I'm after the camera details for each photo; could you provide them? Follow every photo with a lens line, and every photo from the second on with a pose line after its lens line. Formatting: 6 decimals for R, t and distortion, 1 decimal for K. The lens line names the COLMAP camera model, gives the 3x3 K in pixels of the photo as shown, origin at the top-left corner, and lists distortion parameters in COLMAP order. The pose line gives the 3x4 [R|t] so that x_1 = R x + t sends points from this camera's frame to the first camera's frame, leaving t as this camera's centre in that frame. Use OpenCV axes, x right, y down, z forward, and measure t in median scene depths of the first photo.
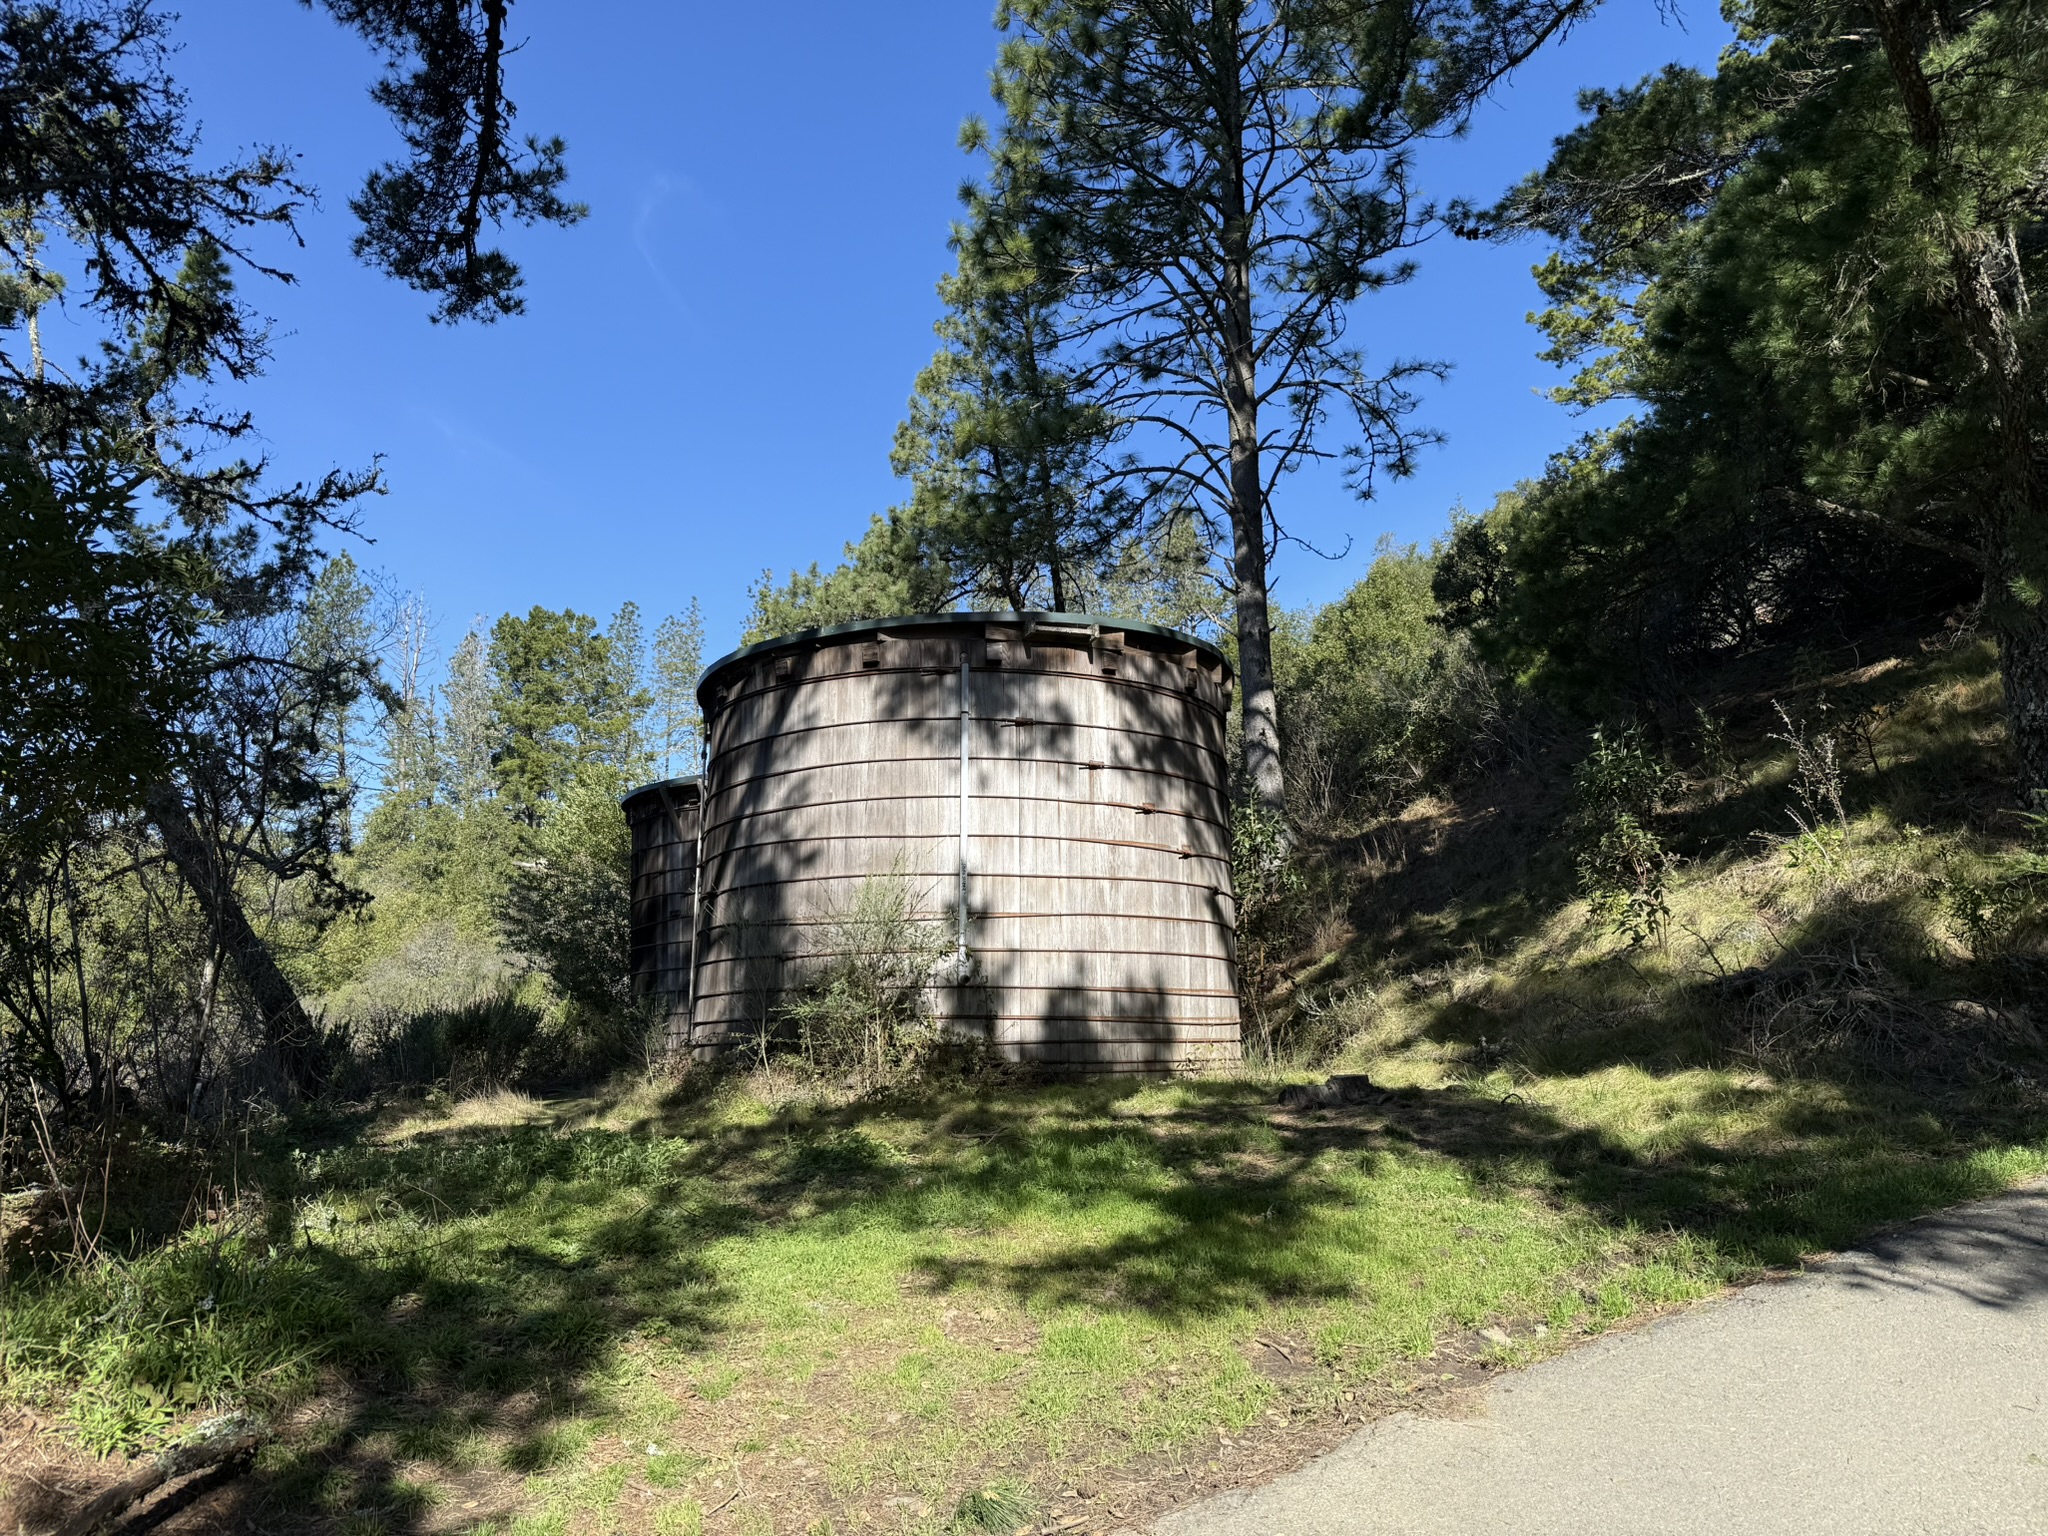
lens RADIAL K [[1442.7, 0, 1024.0], [0, 1442.7, 768.0], [0, 0, 1]] dist [0.170357, -0.296979]
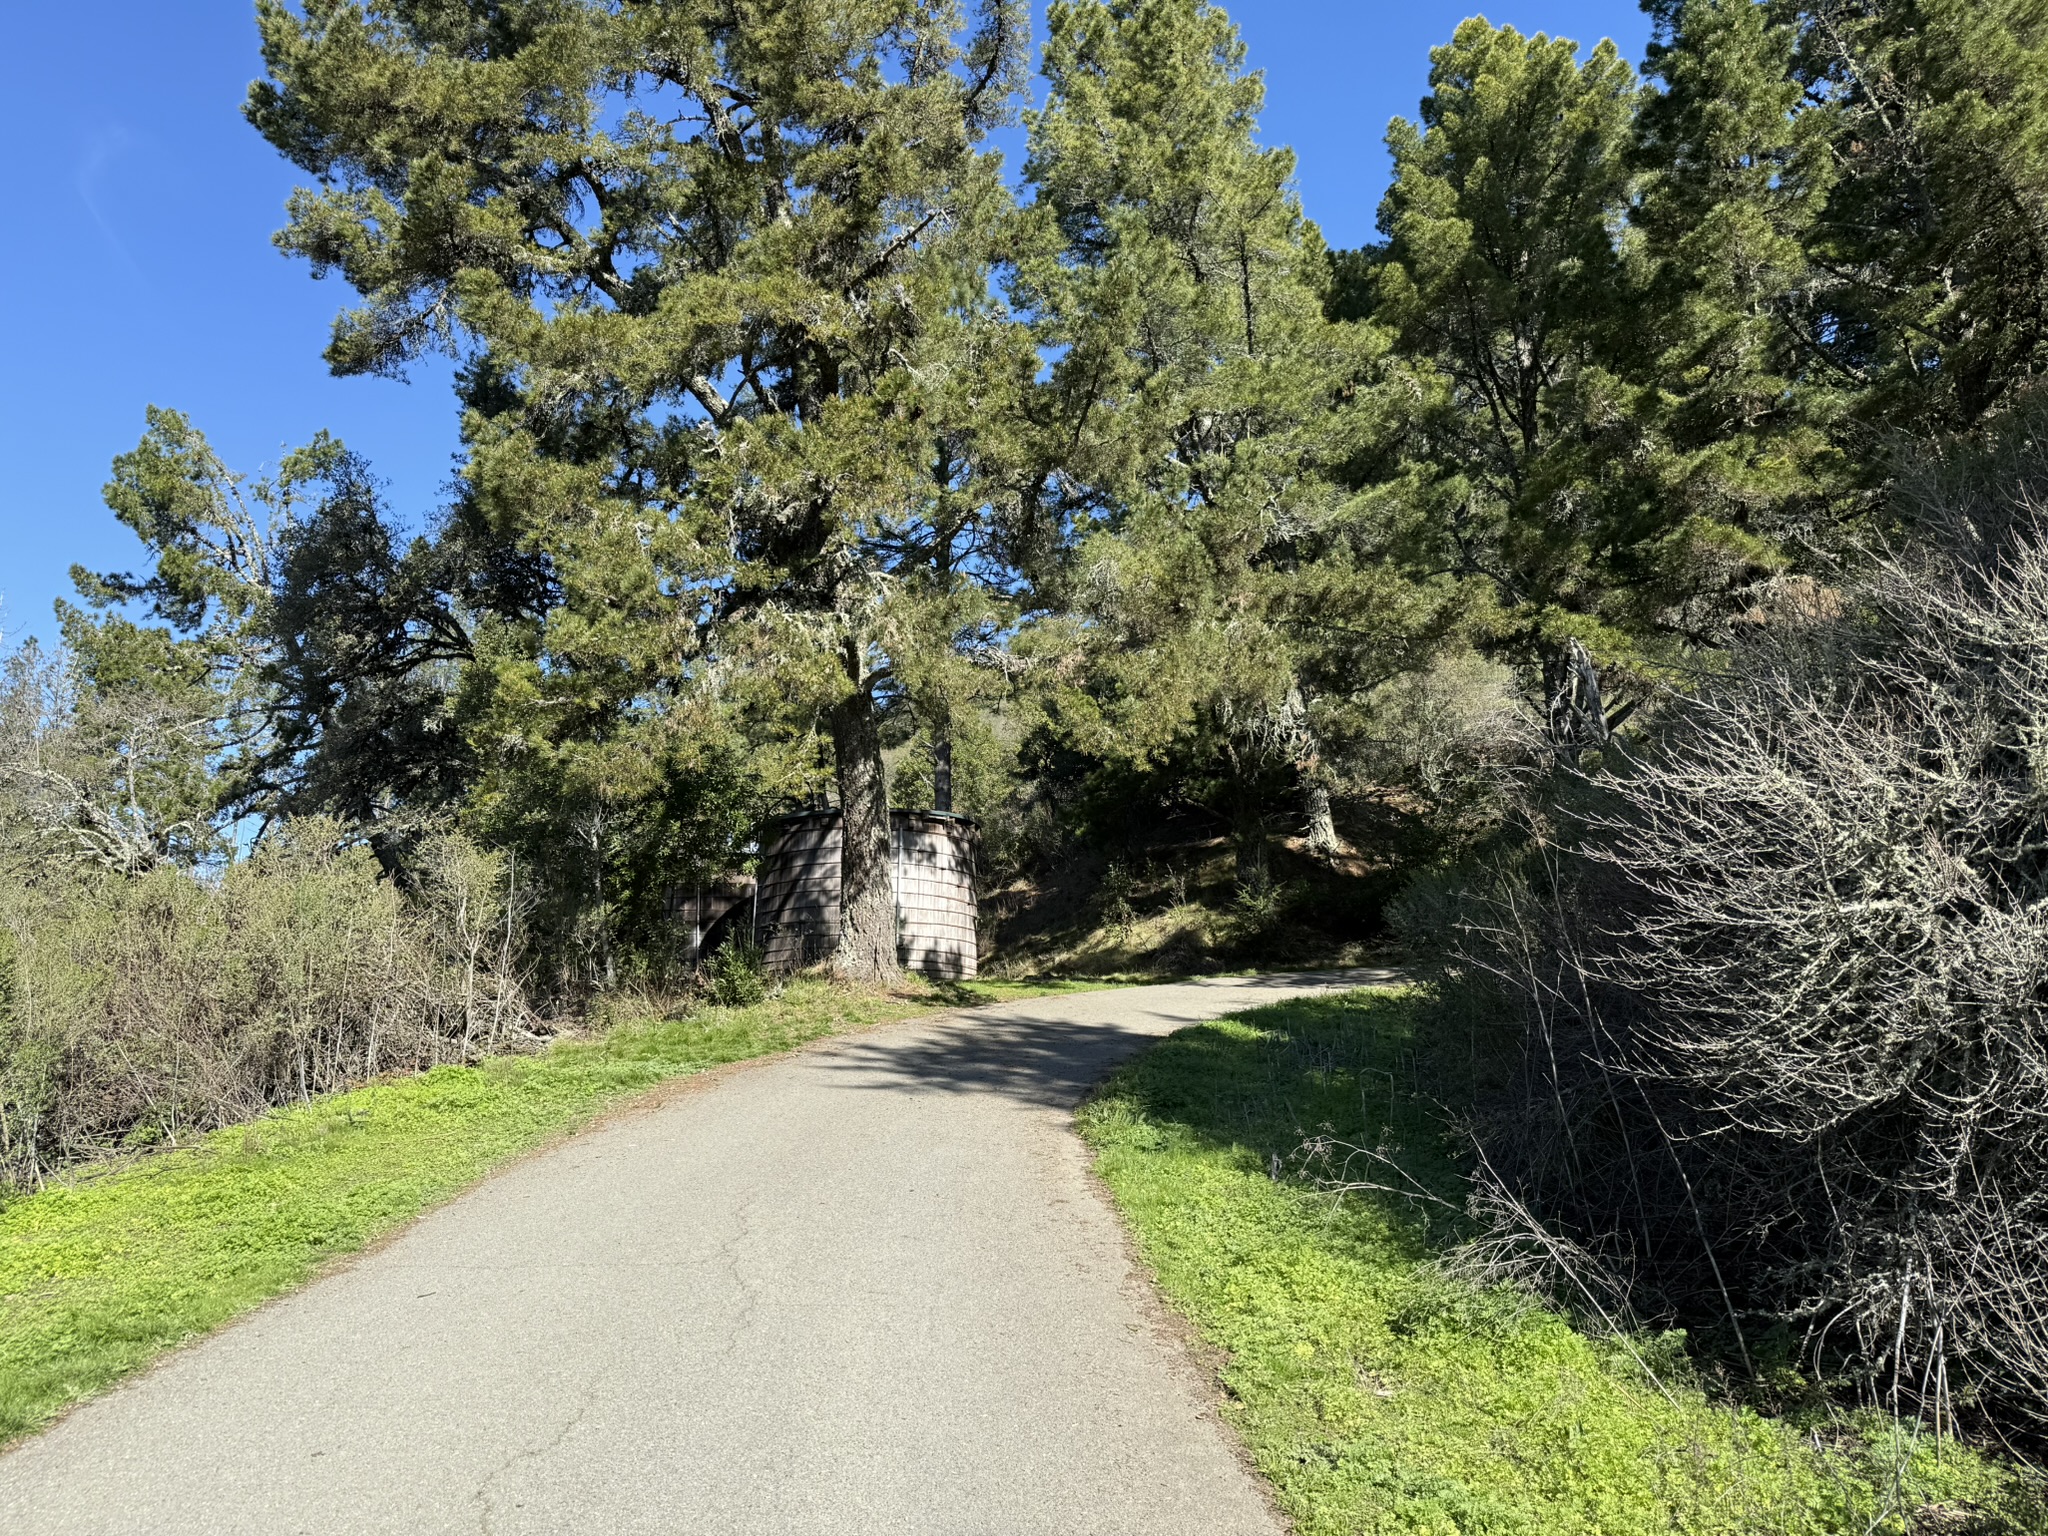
lens RADIAL K [[1442.7, 0, 1024.0], [0, 1442.7, 768.0], [0, 0, 1]] dist [0.170357, -0.296979]
pose [[0.940184, 0.085112, 0.329864, -0.697657], [-0.073414, 0.996156, -0.047783, -0.068976], [-0.332663, 0.020709, 0.942819, -1.551253]]
